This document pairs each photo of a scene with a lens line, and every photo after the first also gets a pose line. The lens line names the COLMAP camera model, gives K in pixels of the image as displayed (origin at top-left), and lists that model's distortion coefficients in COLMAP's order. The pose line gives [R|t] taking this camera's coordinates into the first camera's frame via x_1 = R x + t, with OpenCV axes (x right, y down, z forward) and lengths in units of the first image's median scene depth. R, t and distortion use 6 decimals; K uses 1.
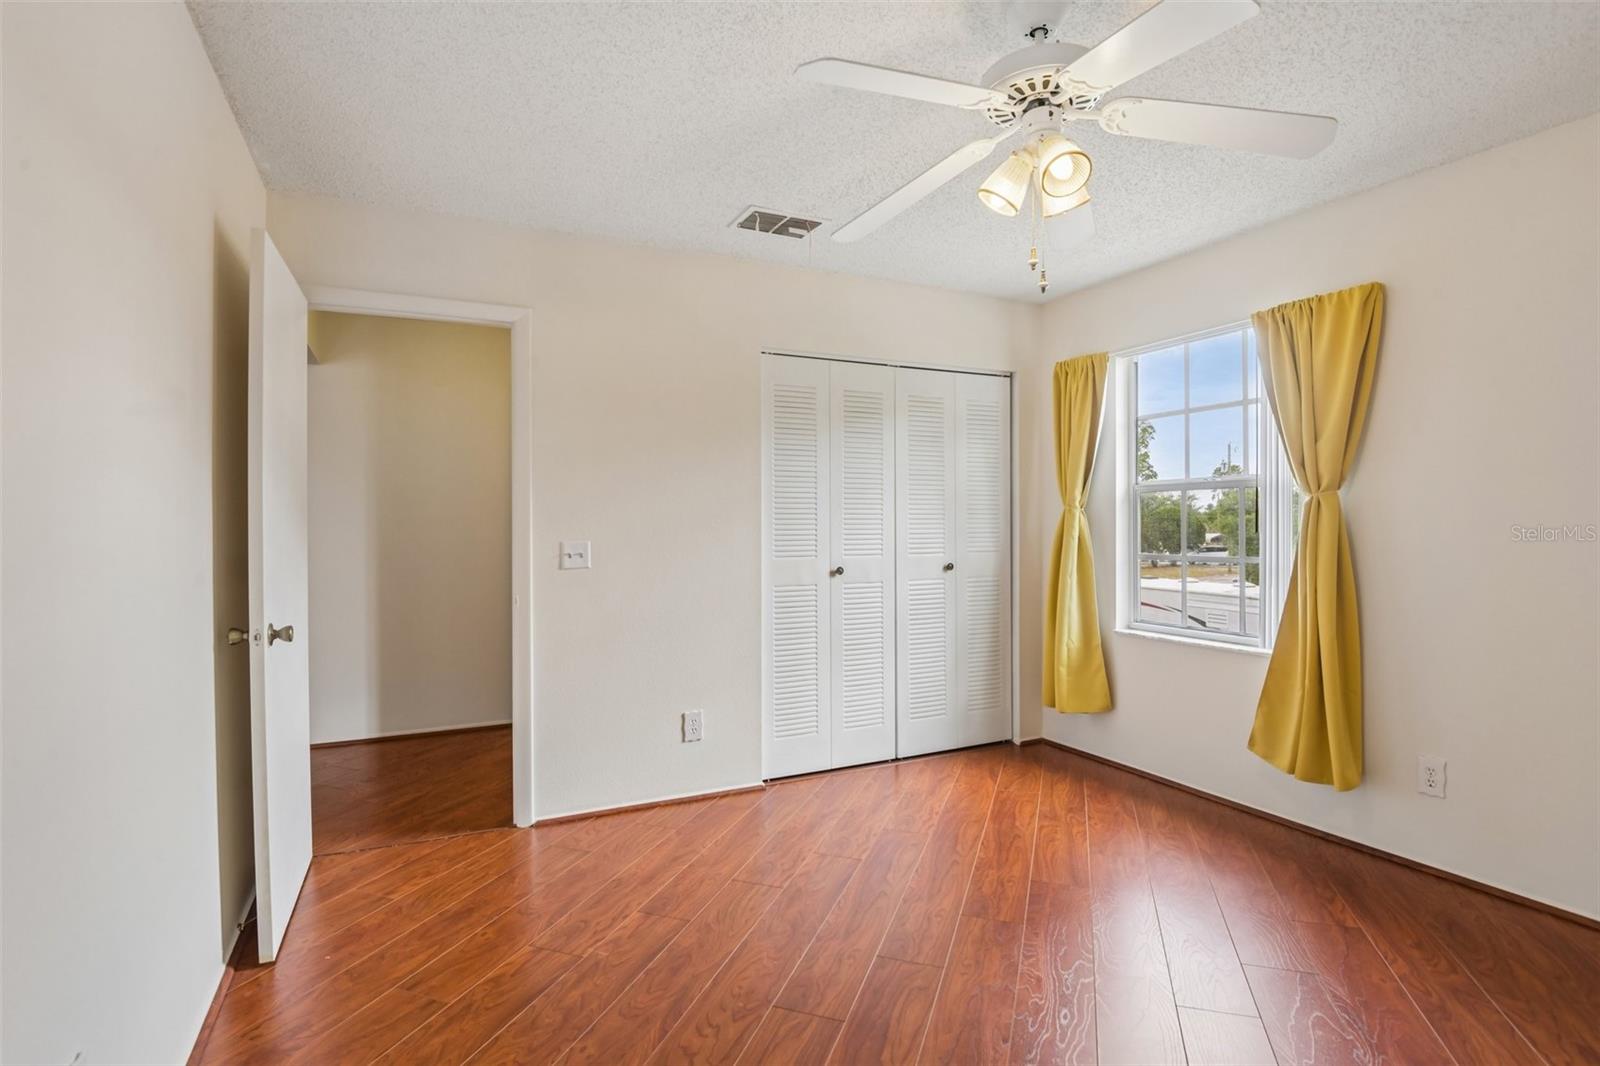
lens RADIAL K [[781.5, 0, 801.3], [0, 781.5, 527.6], [0, 0, 1]] dist [0.000835, -0.030261]
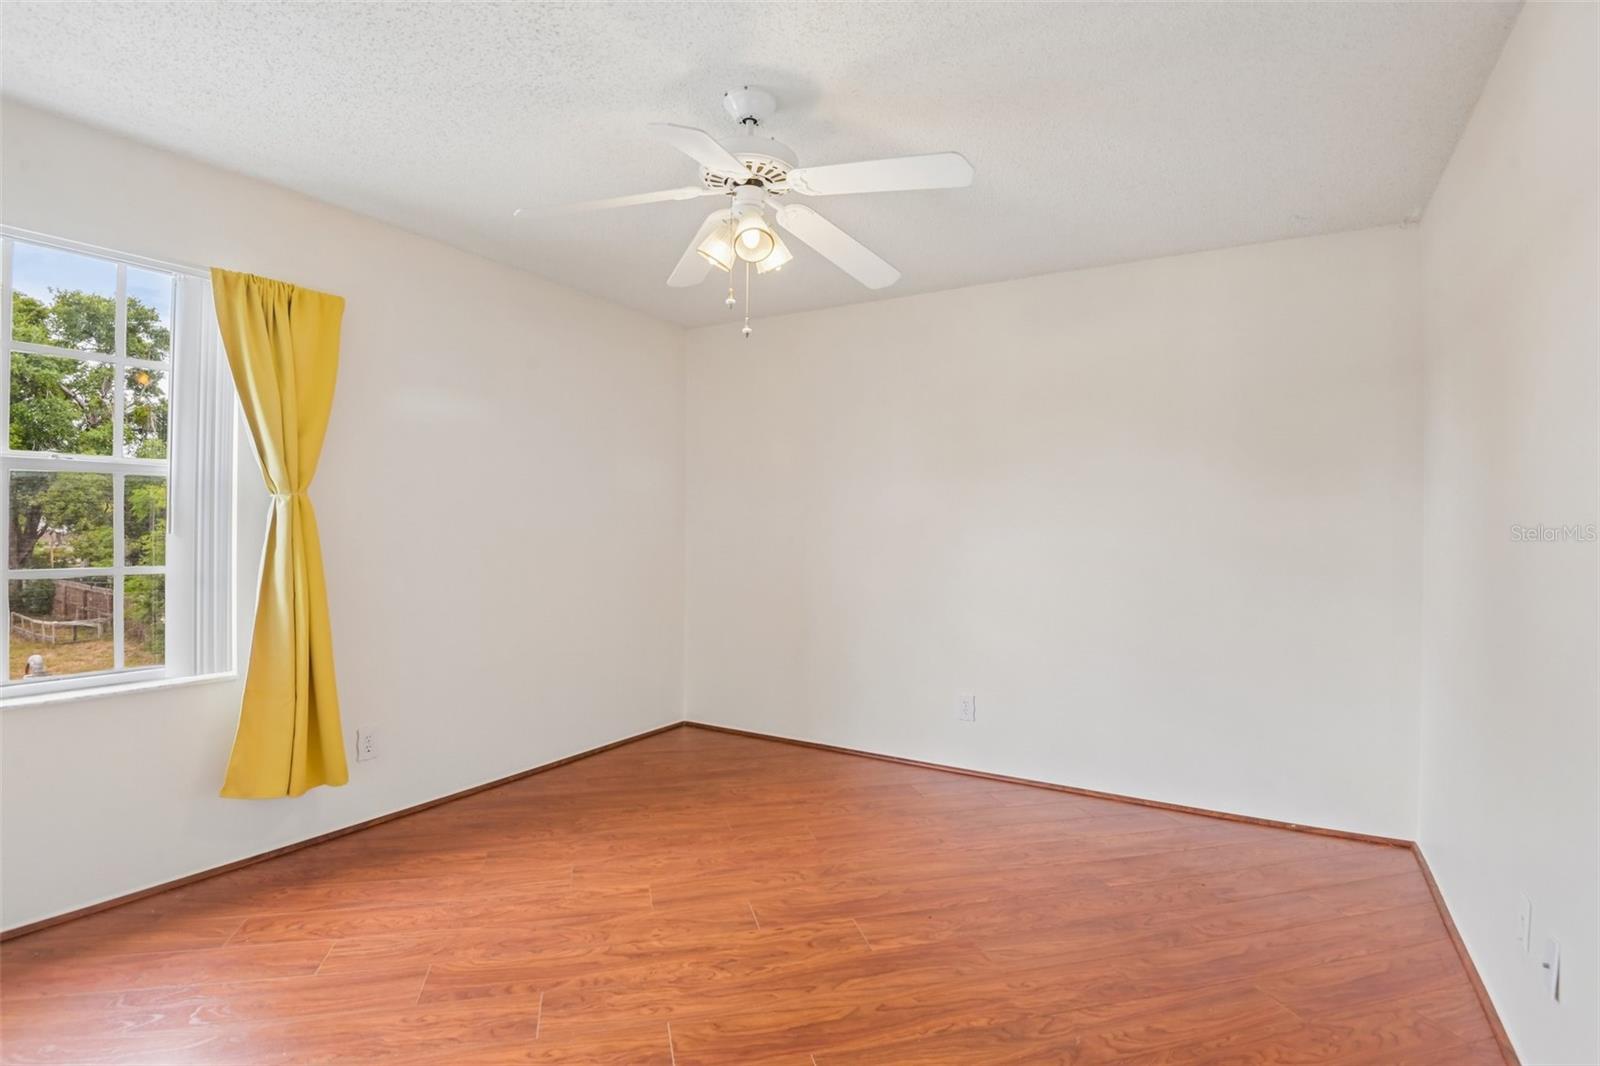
lens RADIAL K [[781.5, 0, 801.3], [0, 781.5, 527.6], [0, 0, 1]] dist [0.000835, -0.030261]
pose [[-0.537974, -0.001341, 0.842961, -0.488781], [0.001059, 0.999997, 0.002267, -0.001797], [-0.842961, 0.002113, -0.537971, 1.017225]]
